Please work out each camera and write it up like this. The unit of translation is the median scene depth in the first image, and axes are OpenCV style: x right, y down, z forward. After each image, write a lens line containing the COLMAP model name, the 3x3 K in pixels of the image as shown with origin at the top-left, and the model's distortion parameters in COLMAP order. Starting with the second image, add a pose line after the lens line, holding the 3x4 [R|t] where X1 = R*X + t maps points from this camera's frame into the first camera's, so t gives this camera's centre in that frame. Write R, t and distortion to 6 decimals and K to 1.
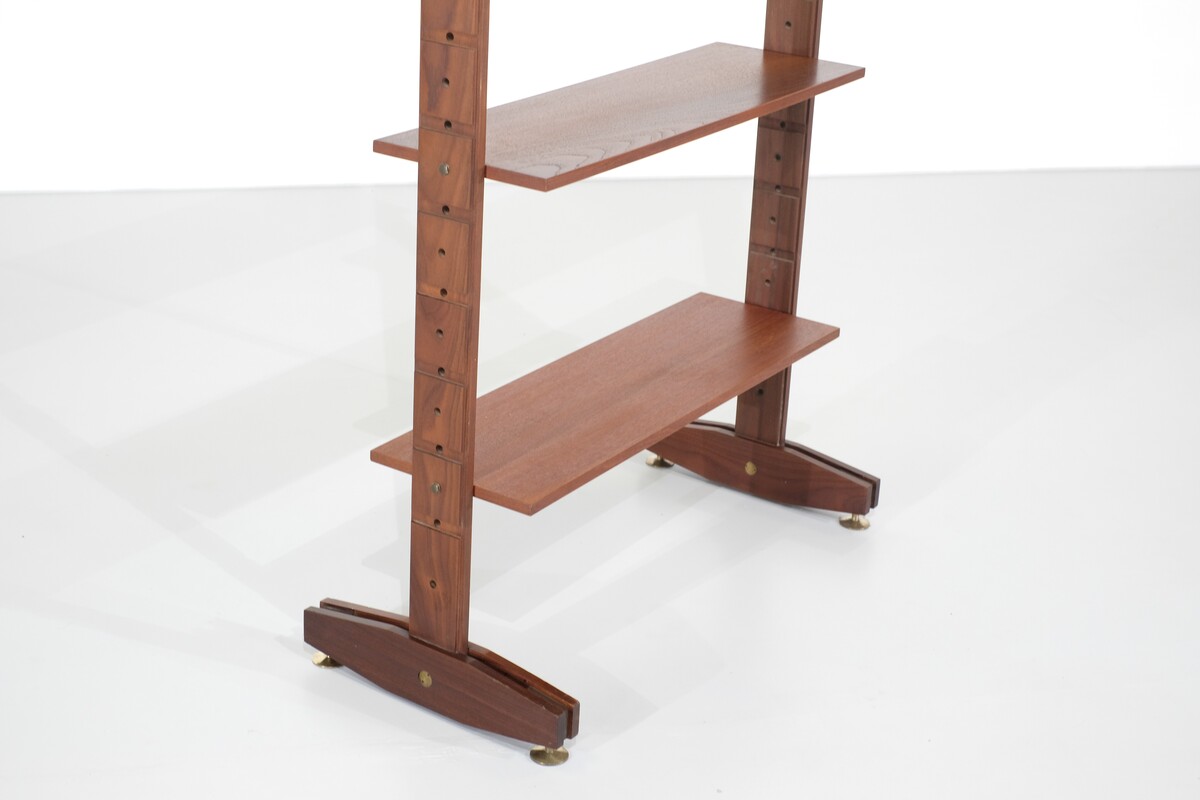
lens RADIAL K [[1838.2, 0, 600.0], [0, 1838.2, 400.0], [0, 0, 1]] dist [-0.025567, -0.020740]
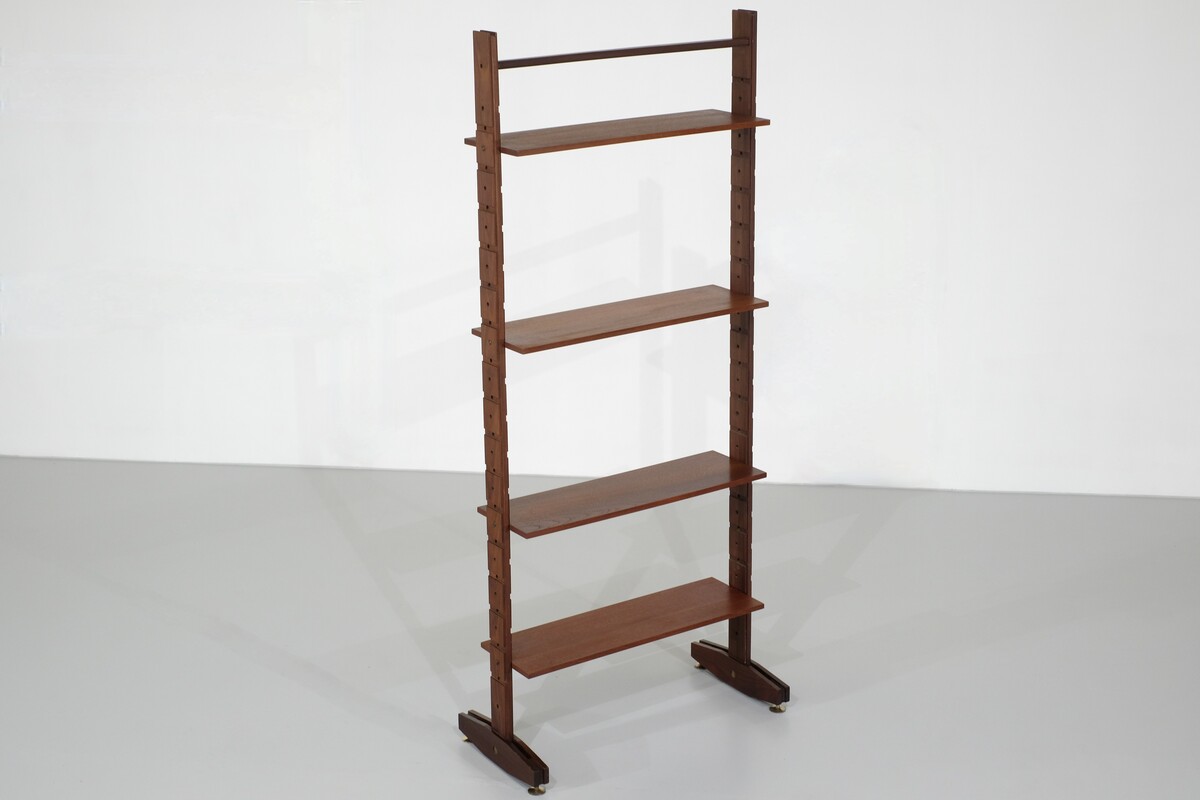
lens RADIAL K [[1838.2, 0, 600.0], [0, 1838.2, 400.0], [0, 0, 1]] dist [-0.025567, -0.020740]
pose [[0.923096, 0.052327, -0.380992, 0.817002], [-0.089574, 0.992707, -0.080683, -0.094863], [0.373992, 0.108606, 0.921051, -0.991256]]
